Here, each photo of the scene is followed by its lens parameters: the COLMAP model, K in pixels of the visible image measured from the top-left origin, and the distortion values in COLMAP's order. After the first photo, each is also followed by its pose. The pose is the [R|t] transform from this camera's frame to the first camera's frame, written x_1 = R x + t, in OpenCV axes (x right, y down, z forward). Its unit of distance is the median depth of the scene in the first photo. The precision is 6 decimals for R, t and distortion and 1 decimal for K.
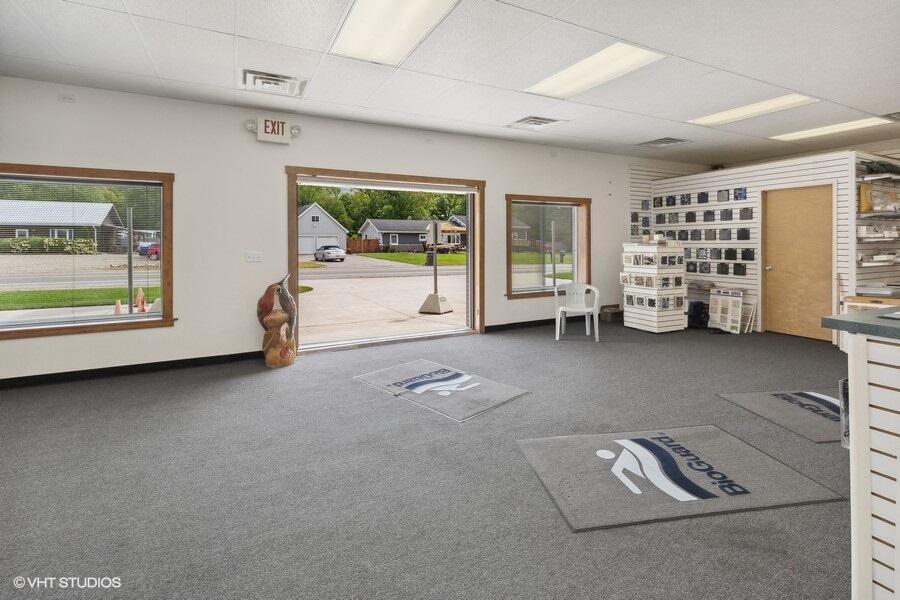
lens RADIAL K [[424.6, 0, 449.7], [0, 424.6, 241.1], [0, 0, 1]] dist [0.003031, 0.000289]
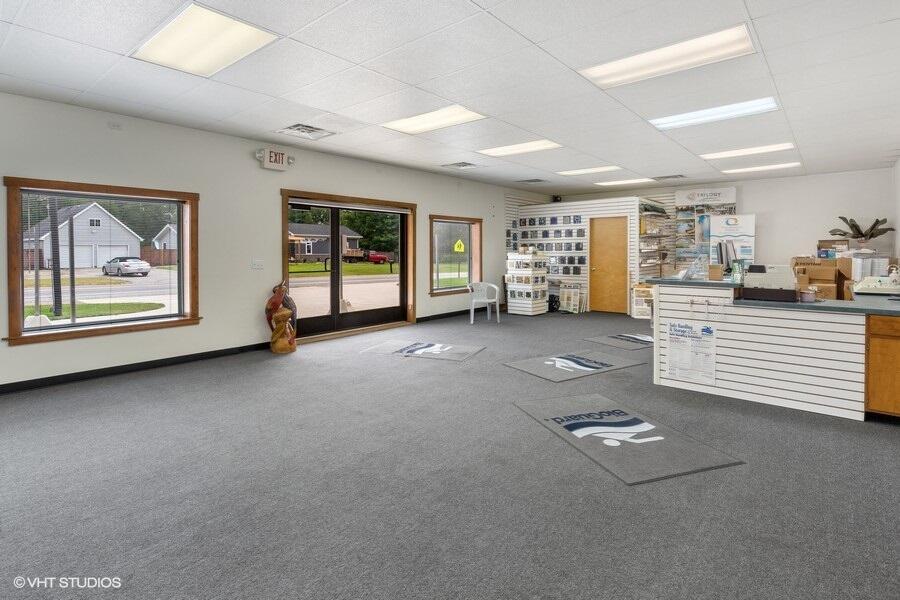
lens RADIAL K [[457.2, 0, 449.8], [0, 457.2, 255.4], [0, 0, 1]] dist [-0.001455, -0.000251]
pose [[0.921333, -0.003268, 0.388760, -0.350069], [-0.000464, 0.999955, 0.009505, -0.000738], [-0.388774, -0.008938, 0.921290, -0.297759]]
